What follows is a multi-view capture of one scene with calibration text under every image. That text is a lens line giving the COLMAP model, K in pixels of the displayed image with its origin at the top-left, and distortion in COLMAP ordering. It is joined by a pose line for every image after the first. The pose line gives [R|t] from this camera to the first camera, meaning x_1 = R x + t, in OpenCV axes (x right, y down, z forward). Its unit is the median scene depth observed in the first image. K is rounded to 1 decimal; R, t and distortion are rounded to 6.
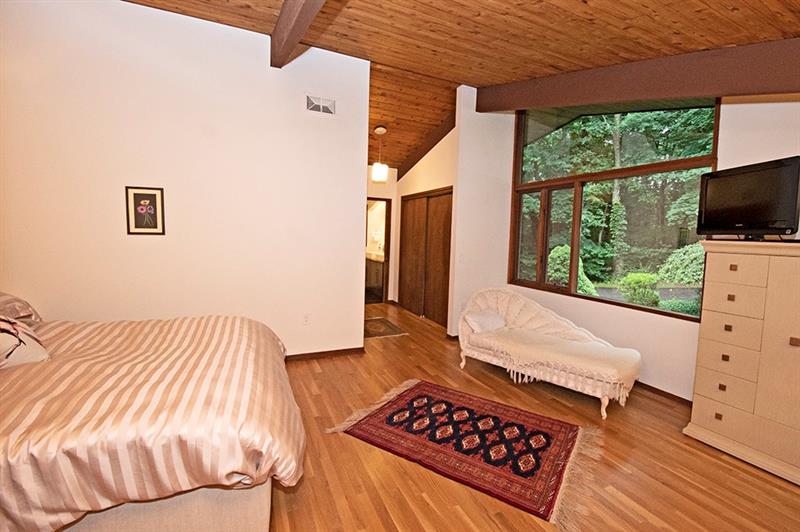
lens RADIAL K [[337.5, 0, 405.0], [0, 337.5, 259.0], [0, 0, 1]] dist [0.012843, -0.015861]
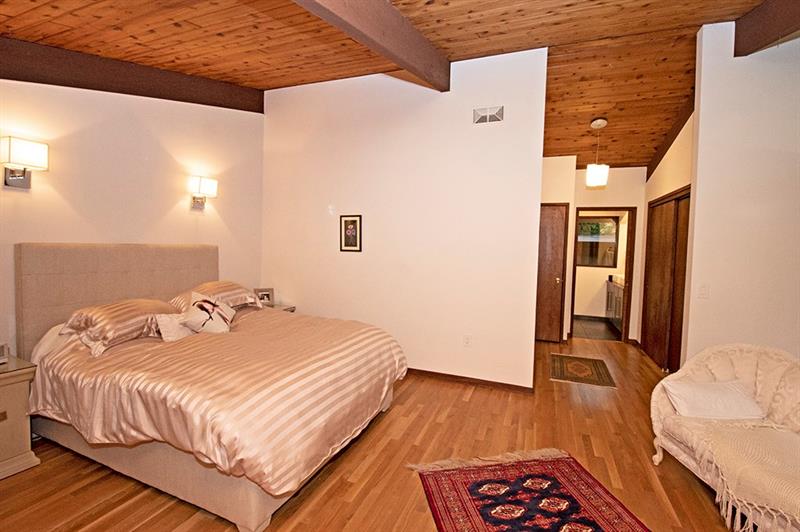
lens RADIAL K [[337.5, 0, 405.0], [0, 337.5, 259.0], [0, 0, 1]] dist [0.012843, -0.015861]
pose [[0.718088, 0.018313, -0.695712, 0.283792], [-0.055953, 0.997937, -0.031484, -0.014240], [0.693700, 0.061536, 0.717631, 0.216072]]
